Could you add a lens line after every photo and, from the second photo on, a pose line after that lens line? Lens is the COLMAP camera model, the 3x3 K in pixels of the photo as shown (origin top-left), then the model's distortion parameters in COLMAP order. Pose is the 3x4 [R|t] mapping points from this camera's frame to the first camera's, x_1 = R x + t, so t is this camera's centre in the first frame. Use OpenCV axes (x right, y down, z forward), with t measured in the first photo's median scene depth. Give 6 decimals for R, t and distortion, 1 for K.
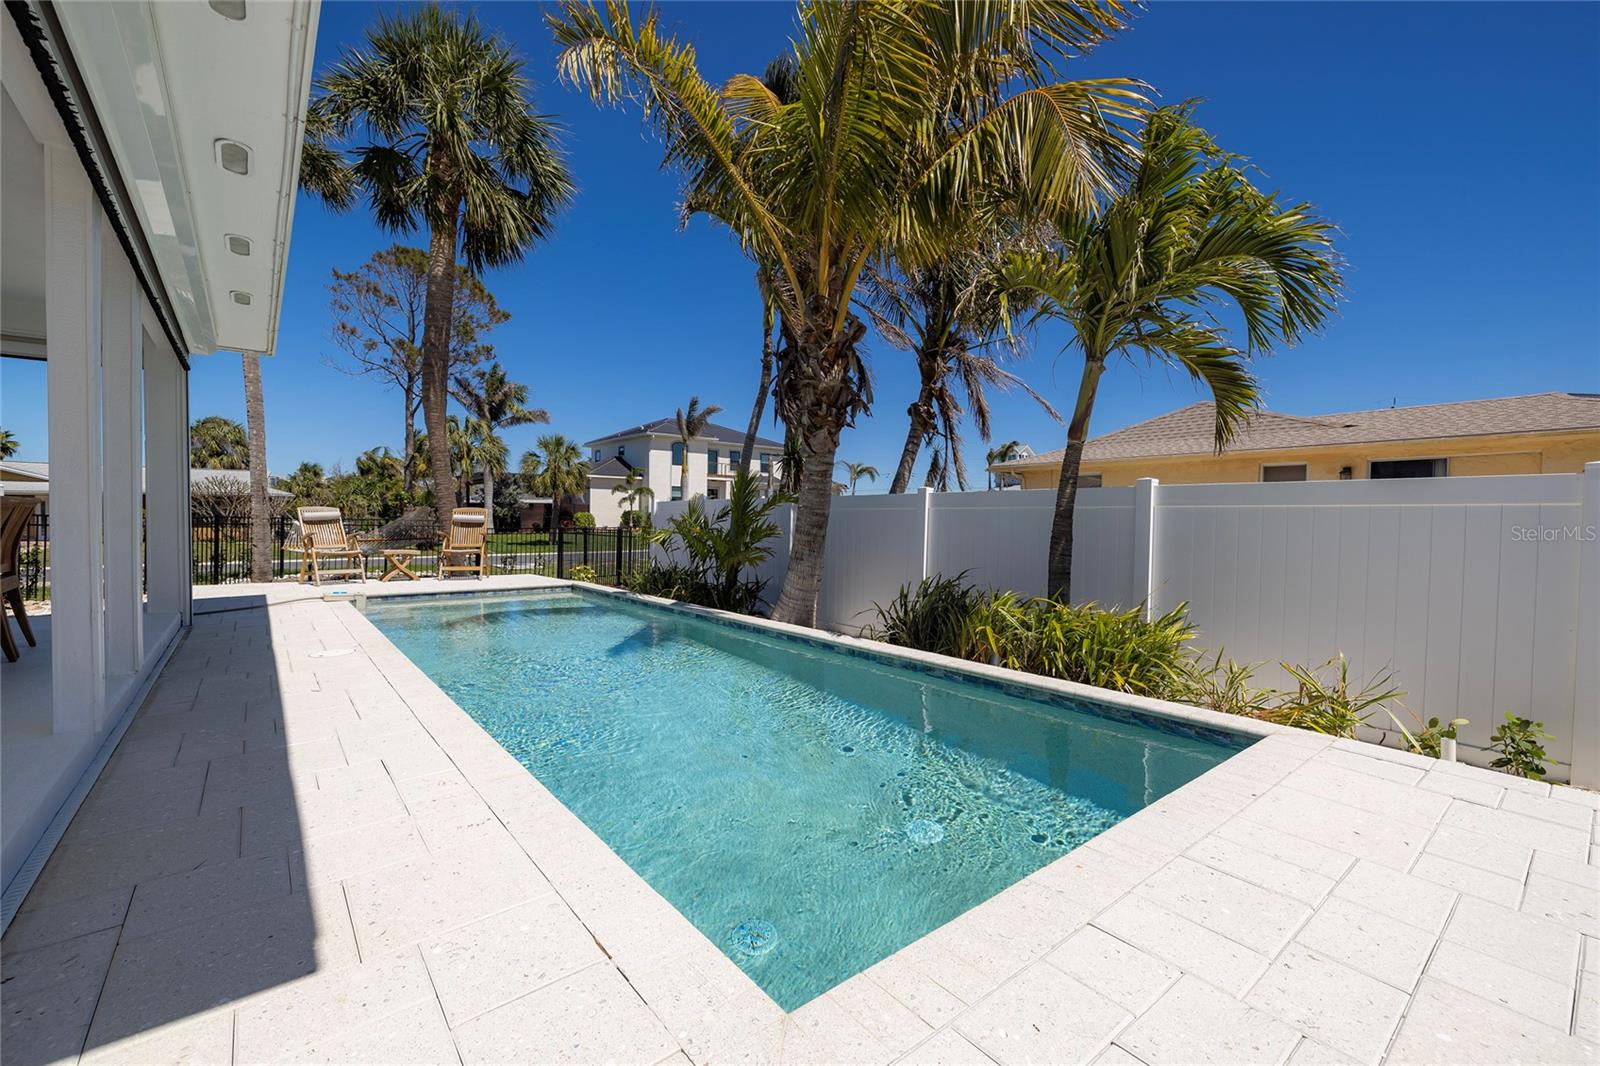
lens RADIAL K [[664.4, 0, 765.1], [0, 664.4, 542.3], [0, 0, 1]] dist [-0.003402, 0.000612]
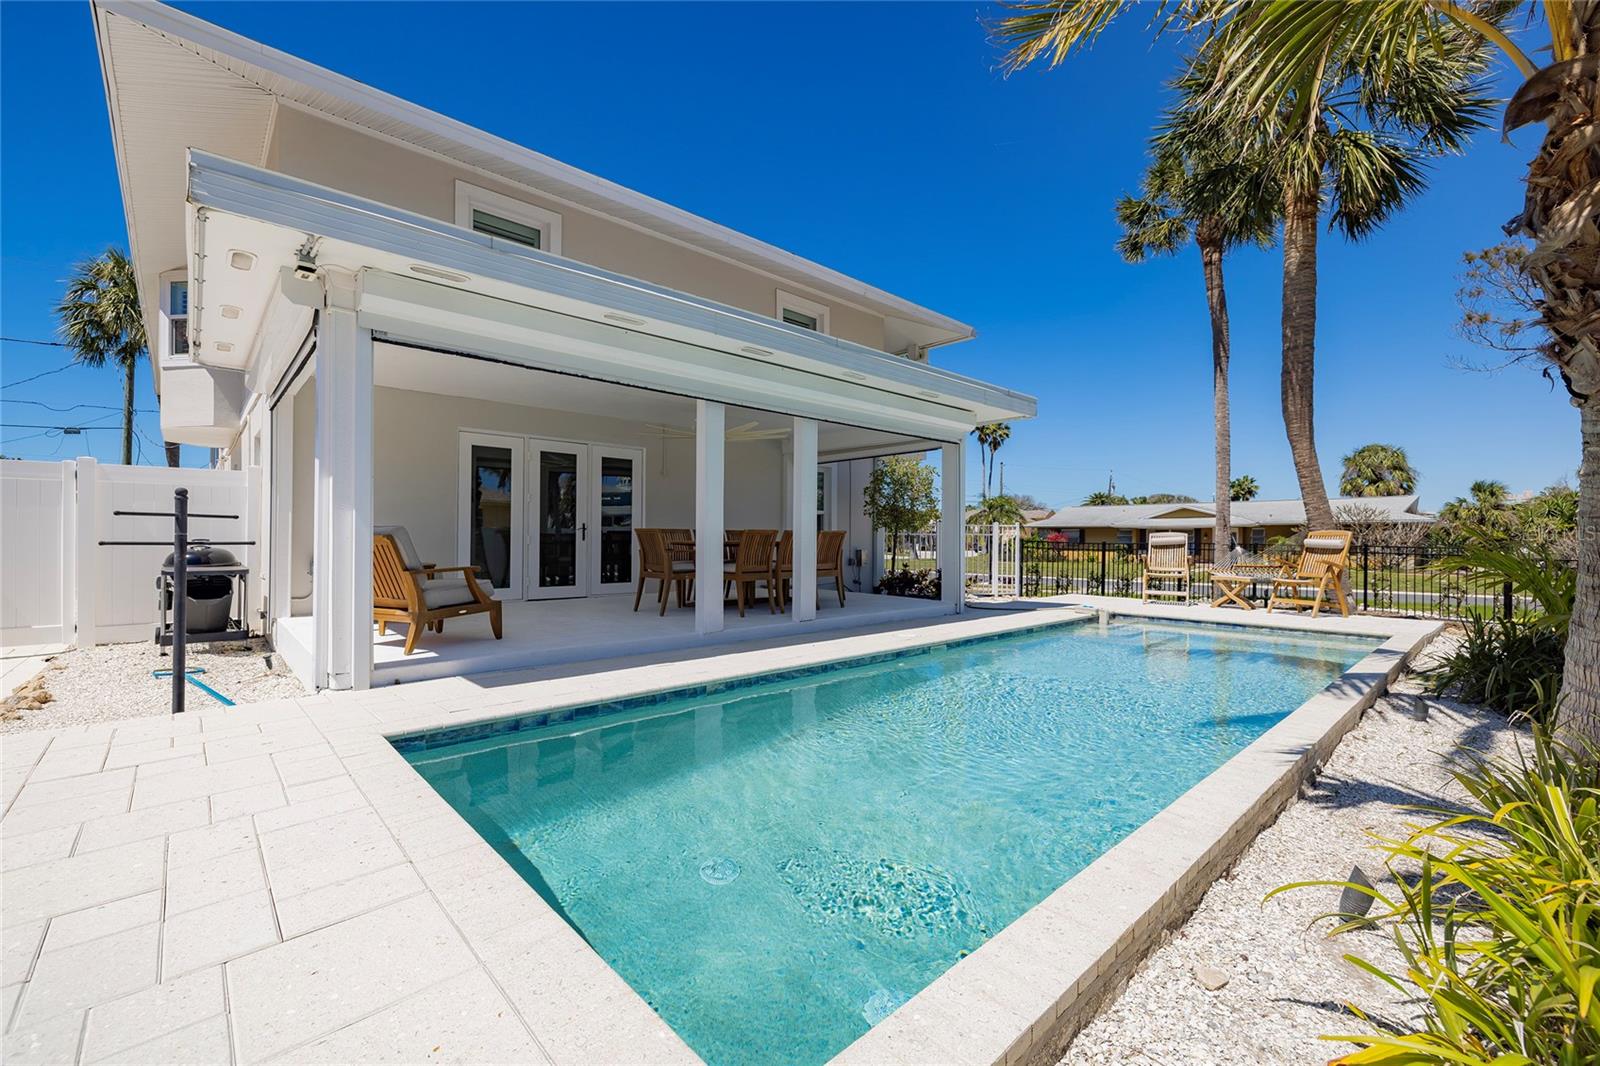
lens RADIAL K [[664.4, 0, 803.3], [0, 664.4, 535.1], [0, 0, 1]] dist [-0.003402, 0.000612]
pose [[0.098529, -0.016335, -0.995000, 0.106680], [-0.038911, 0.999037, -0.020254, -0.000998], [0.994373, 0.040712, 0.097798, 0.092755]]
